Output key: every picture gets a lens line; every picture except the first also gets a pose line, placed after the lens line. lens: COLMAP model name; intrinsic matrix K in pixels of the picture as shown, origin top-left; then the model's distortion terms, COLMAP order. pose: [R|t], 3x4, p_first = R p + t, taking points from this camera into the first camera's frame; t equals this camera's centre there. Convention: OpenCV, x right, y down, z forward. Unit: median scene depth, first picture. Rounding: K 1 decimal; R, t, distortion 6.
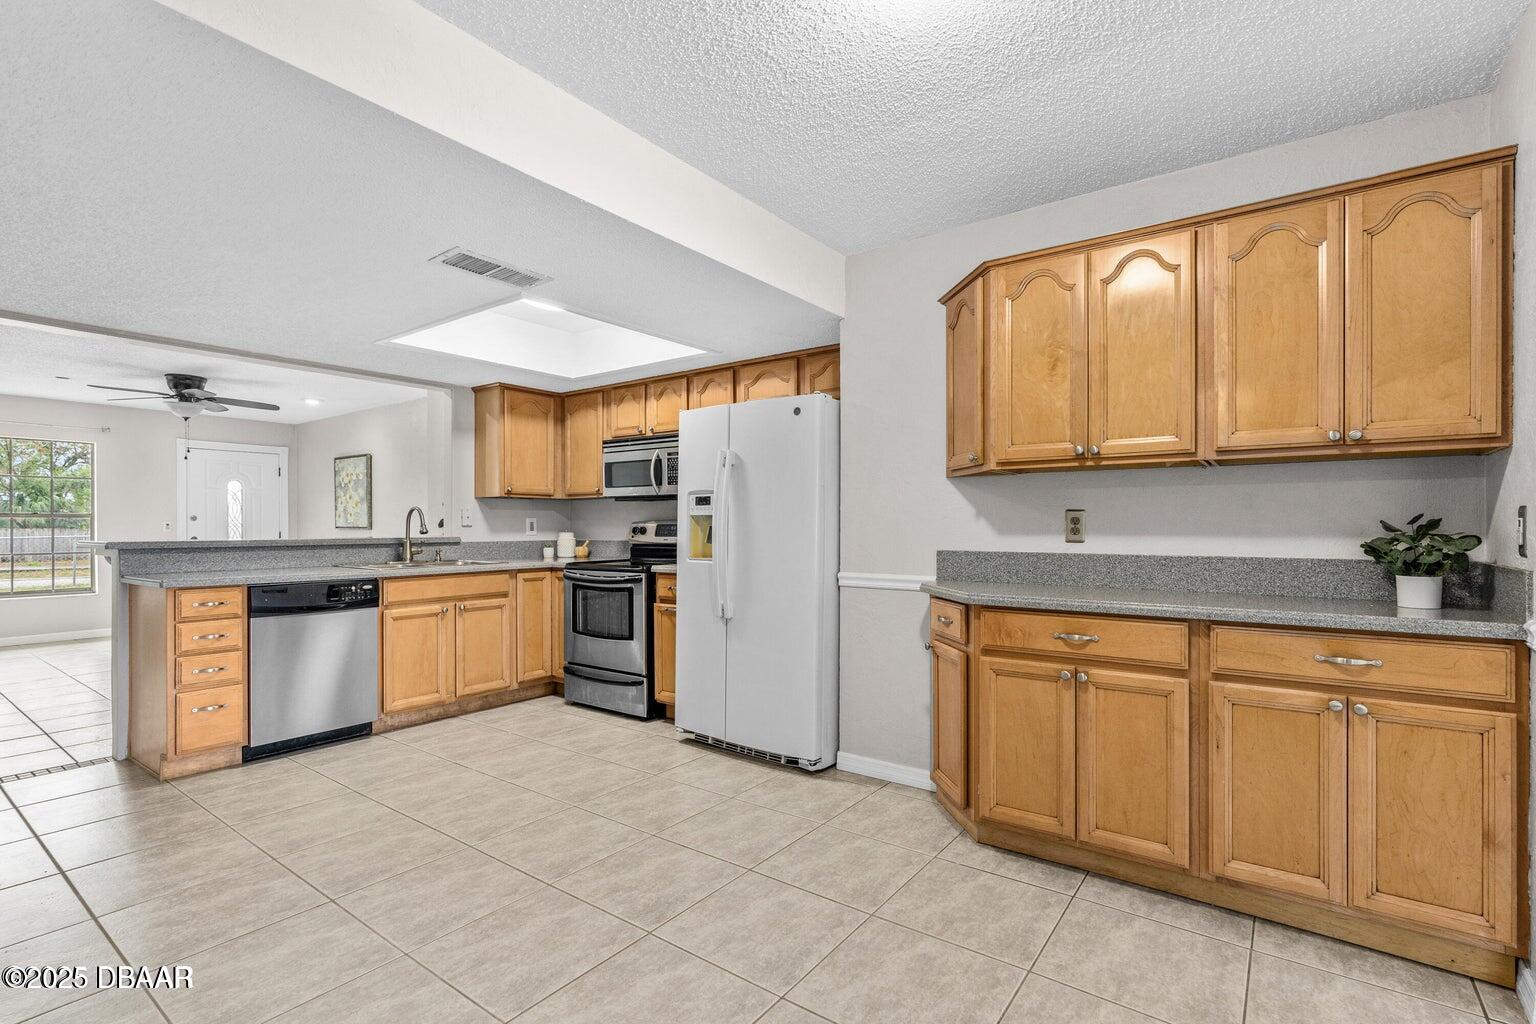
lens RADIAL K [[704.7, 0, 775.0], [0, 704.7, 526.8], [0, 0, 1]] dist [-0.007838, -0.000111]
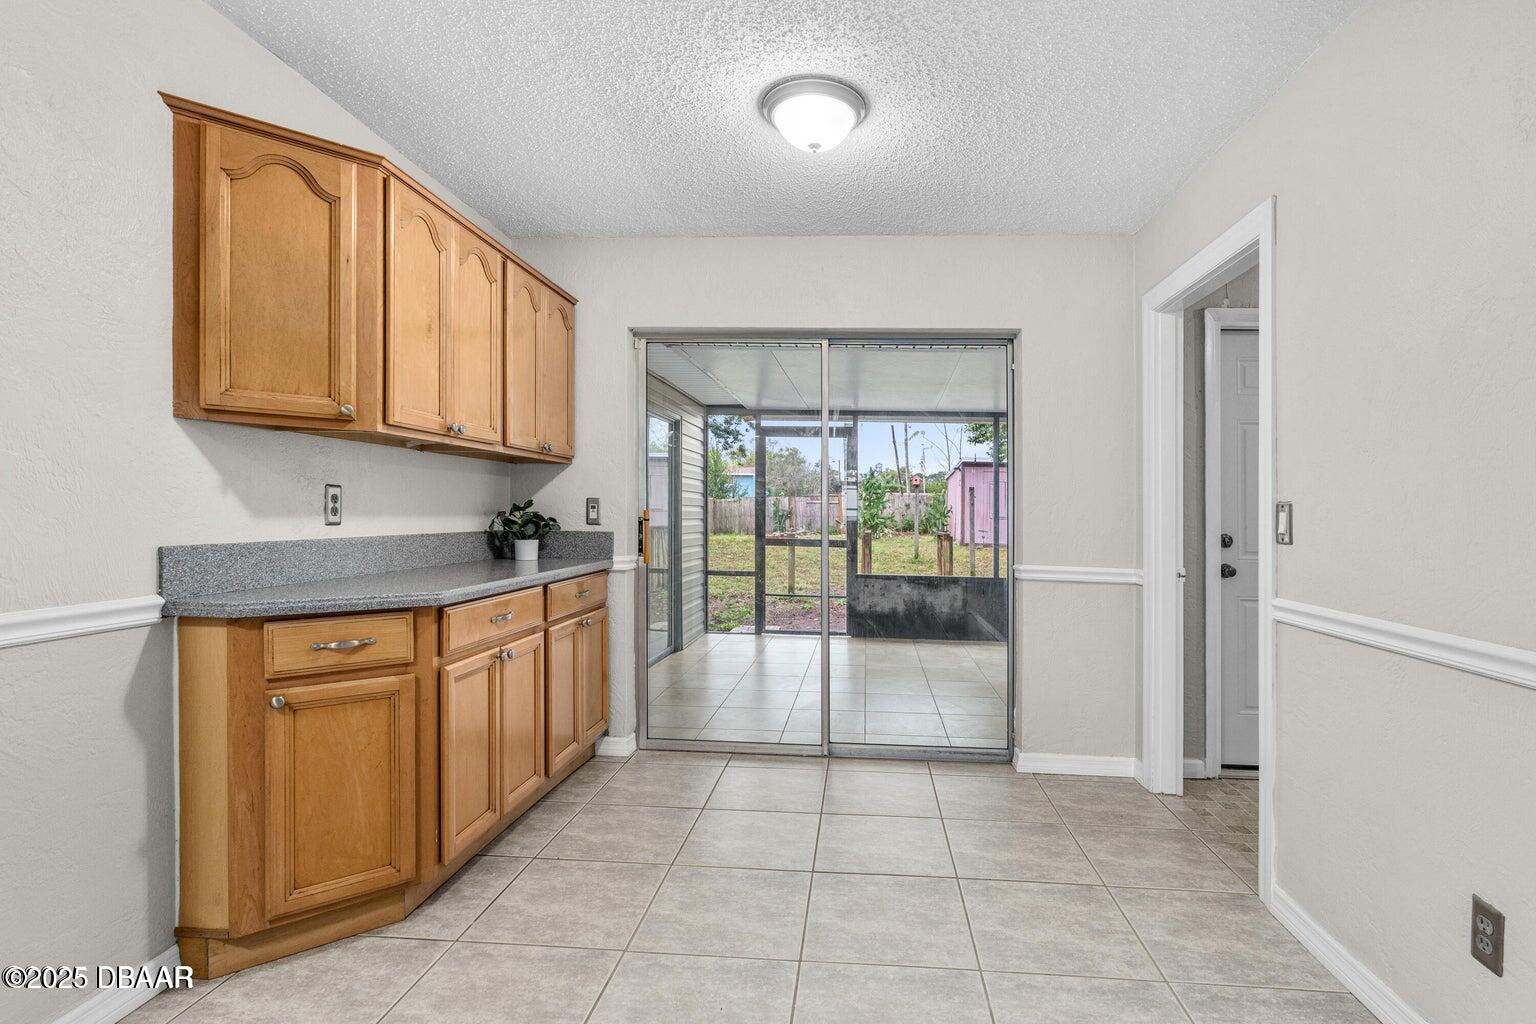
lens RADIAL K [[704.7, 0, 783.8], [0, 704.7, 507.7], [0, 0, 1]] dist [-0.007838, -0.000111]
pose [[-0.491134, 0.004851, 0.871070, -0.538894], [-0.000262, 0.999984, -0.005717, 0.006394], [-0.871084, -0.003036, -0.491125, 0.946461]]
